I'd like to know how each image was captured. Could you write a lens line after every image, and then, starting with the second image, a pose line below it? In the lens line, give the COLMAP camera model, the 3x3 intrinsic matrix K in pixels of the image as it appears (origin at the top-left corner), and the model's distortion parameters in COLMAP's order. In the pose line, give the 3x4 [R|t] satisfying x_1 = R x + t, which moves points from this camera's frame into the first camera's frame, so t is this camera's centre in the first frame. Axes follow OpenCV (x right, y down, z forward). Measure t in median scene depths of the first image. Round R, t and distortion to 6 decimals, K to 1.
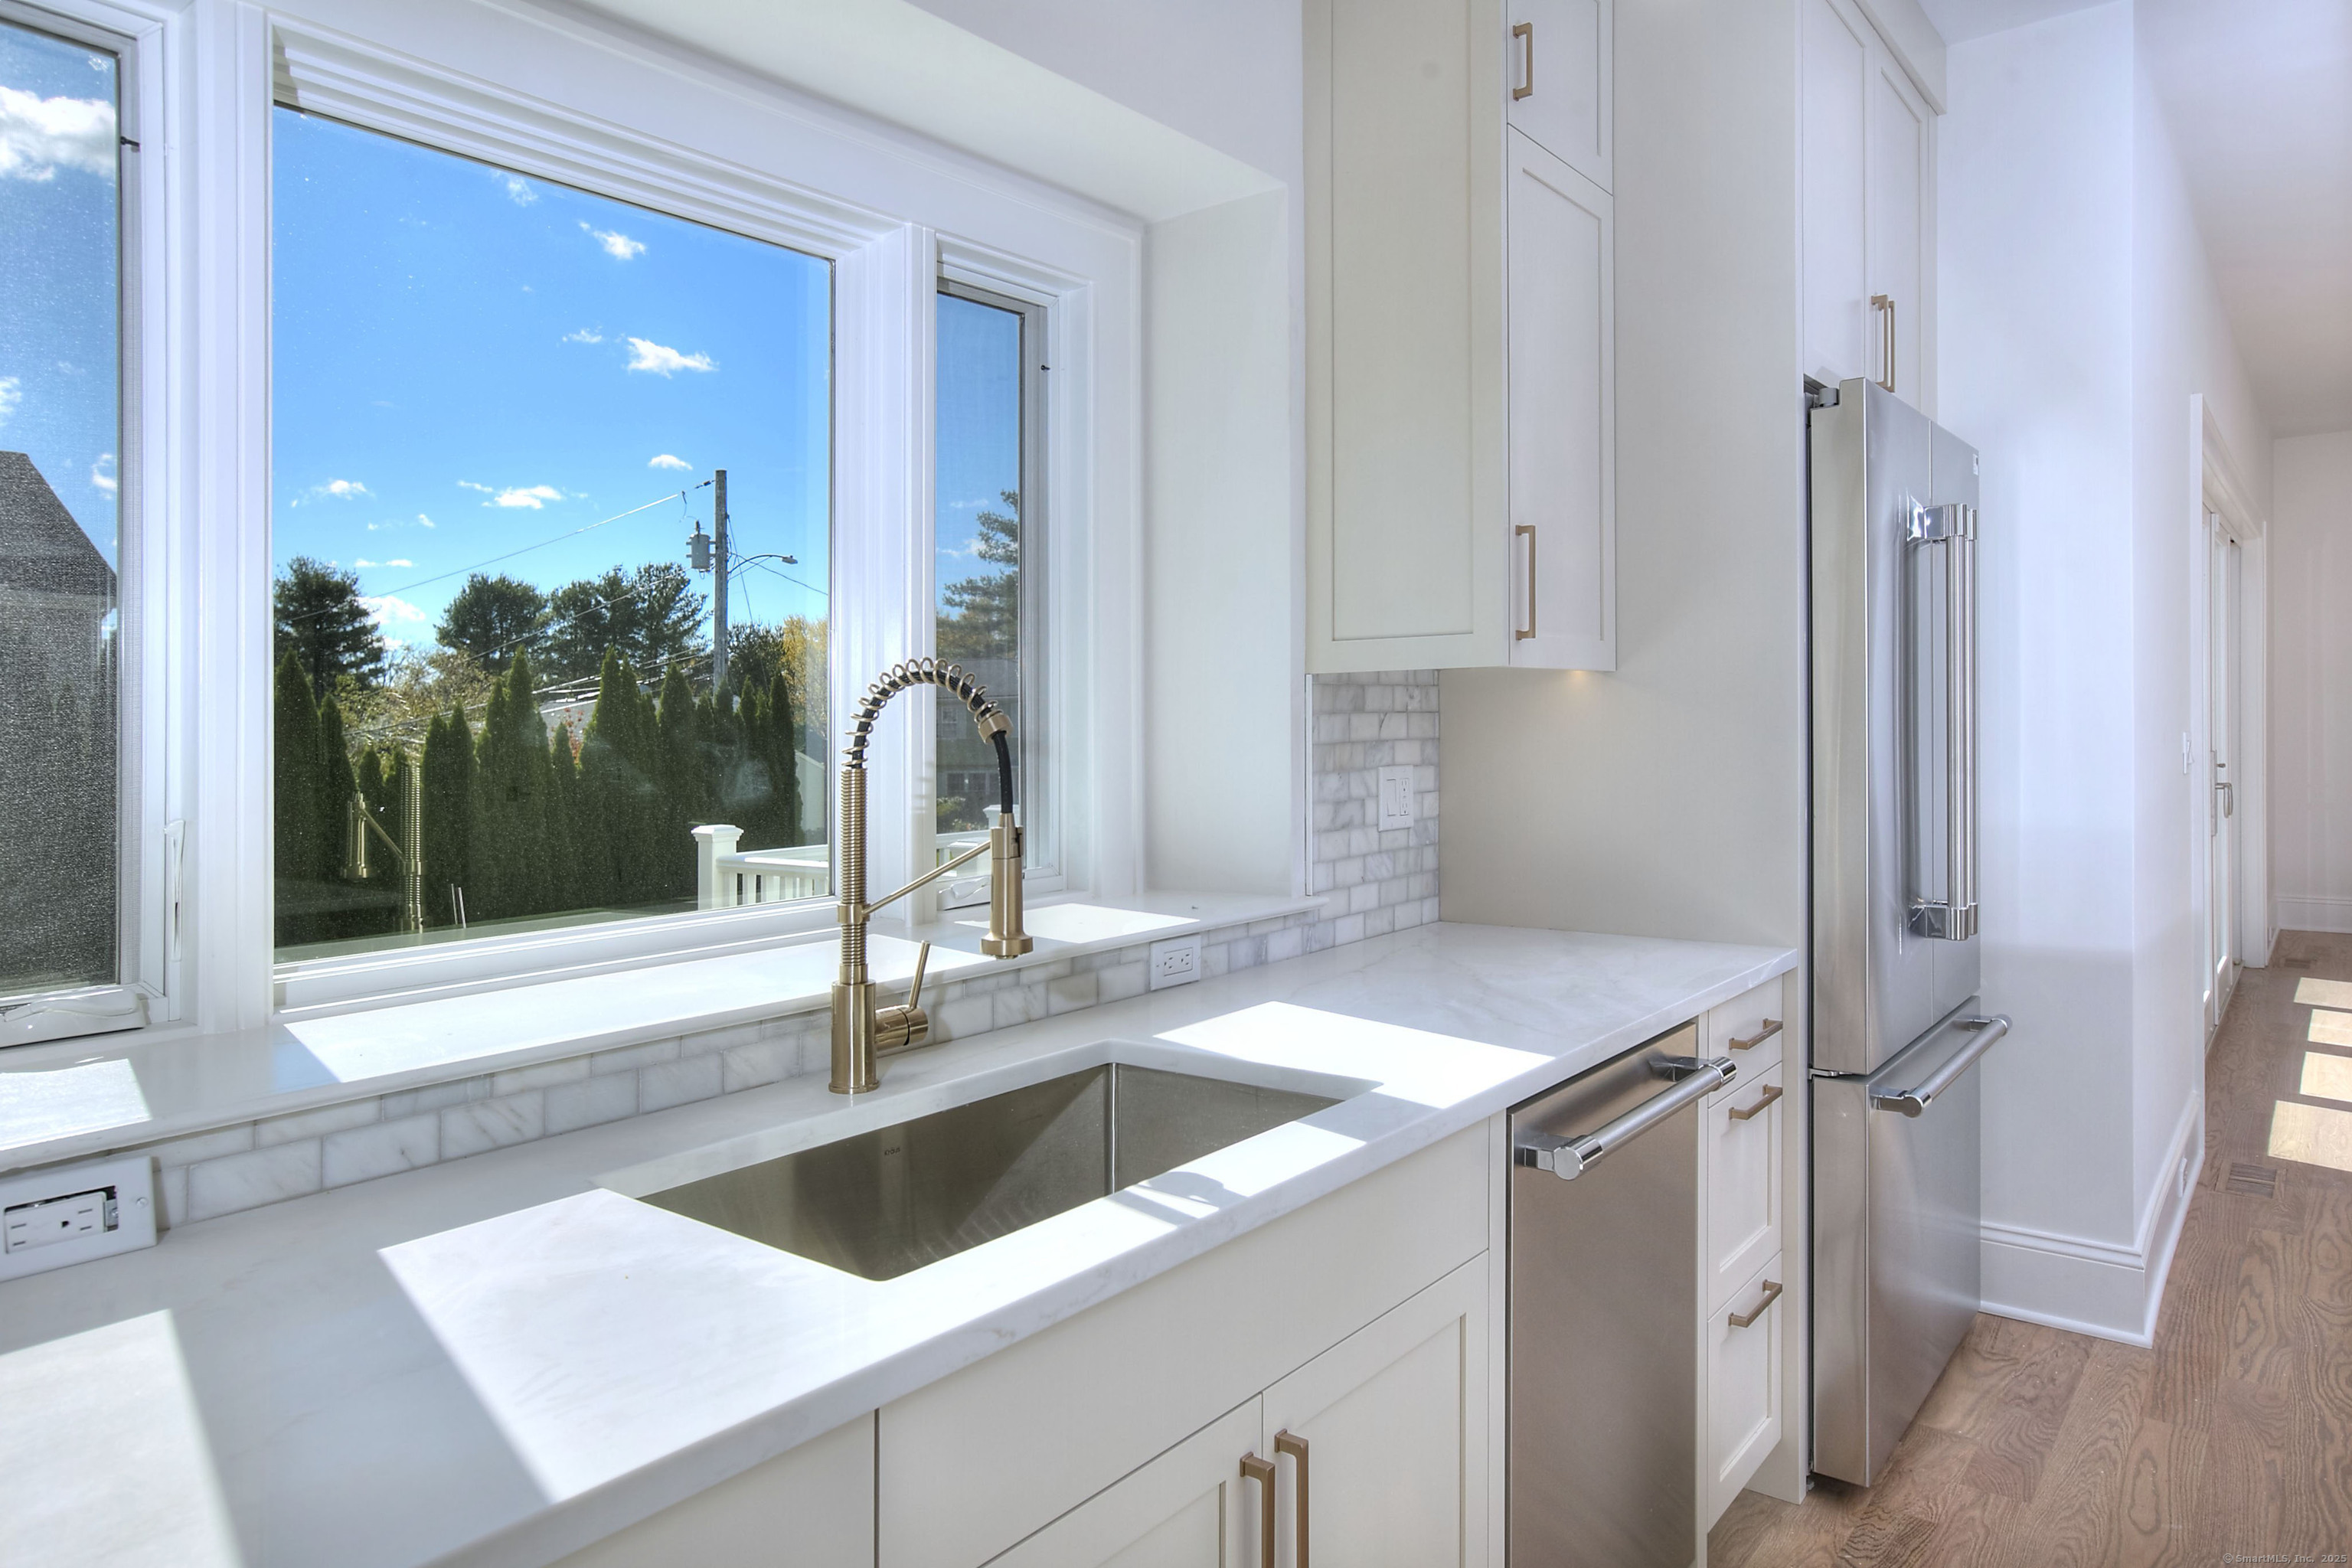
lens RADIAL K [[1523.3, 0, 1176.4], [0, 1523.3, 782.0], [0, 0, 1]] dist [-0.001269, -0.000274]
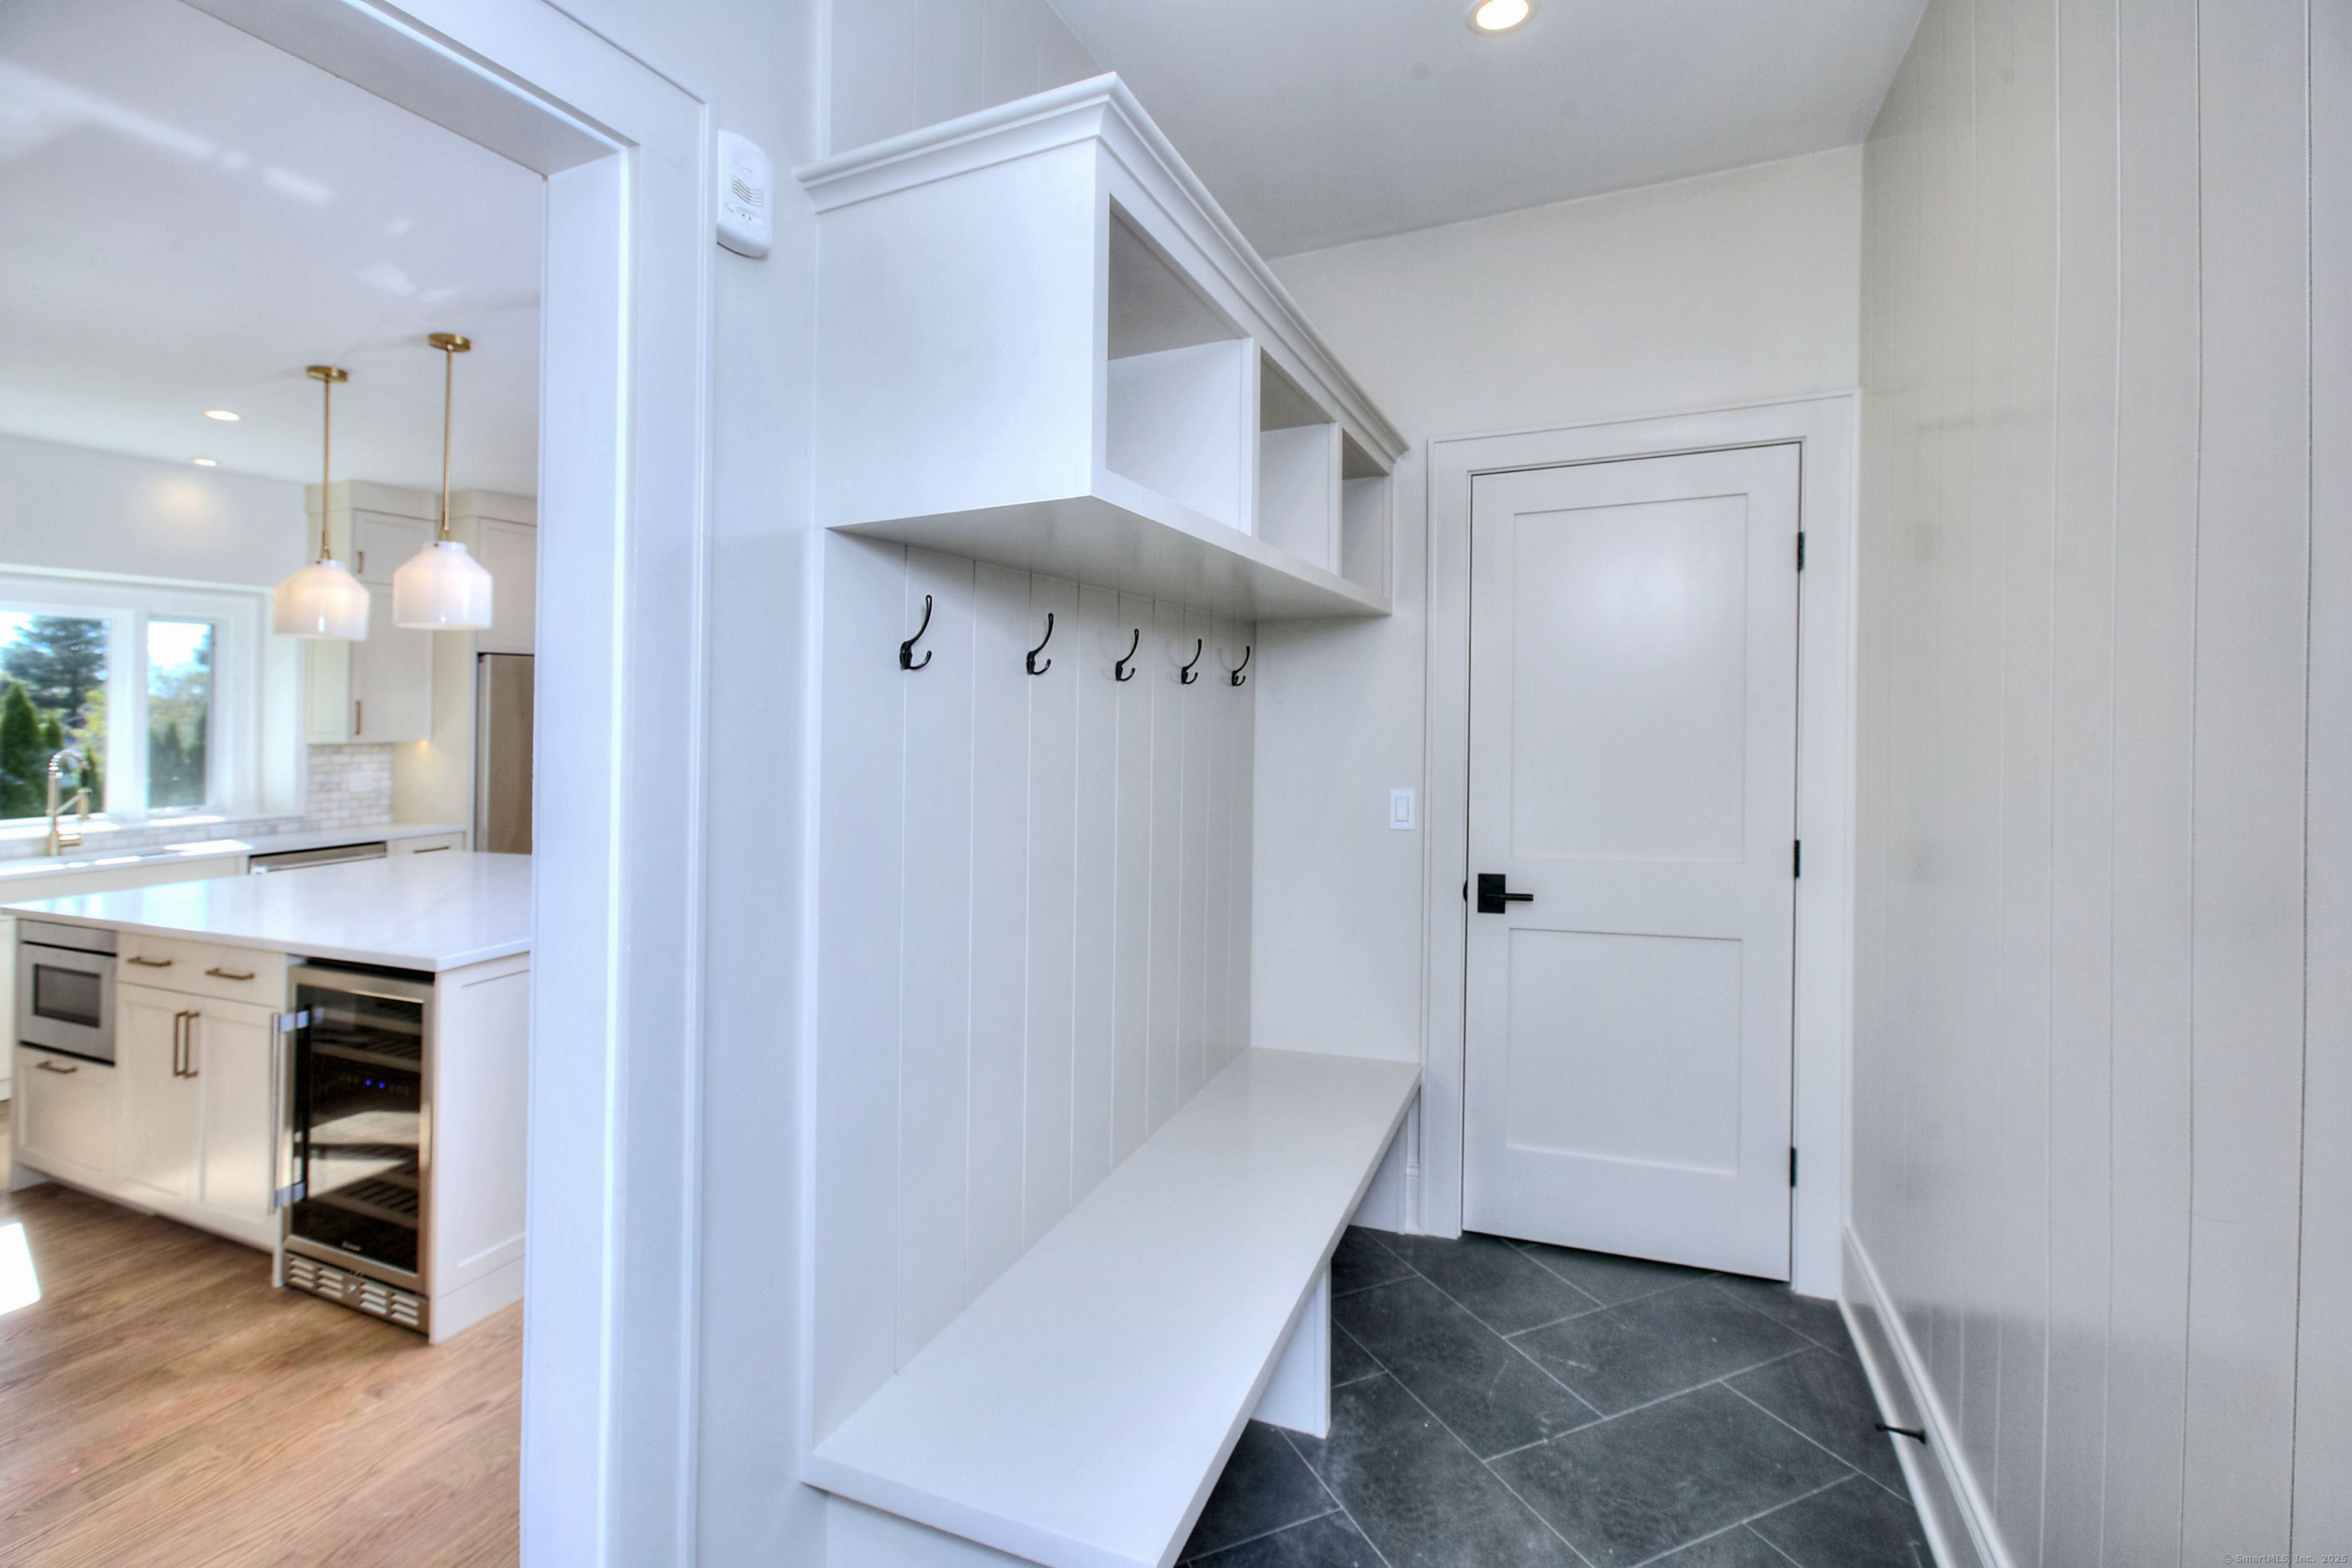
lens RADIAL K [[1076.4, 0, 1175.2], [0, 1076.4, 773.0], [0, 0, 1]] dist [-0.000728, -0.000078]
pose [[0.962781, -0.010297, 0.270088, 1.184060], [0.008618, 0.999935, 0.007401, -0.009253], [-0.270147, -0.004798, 0.962807, -1.594520]]
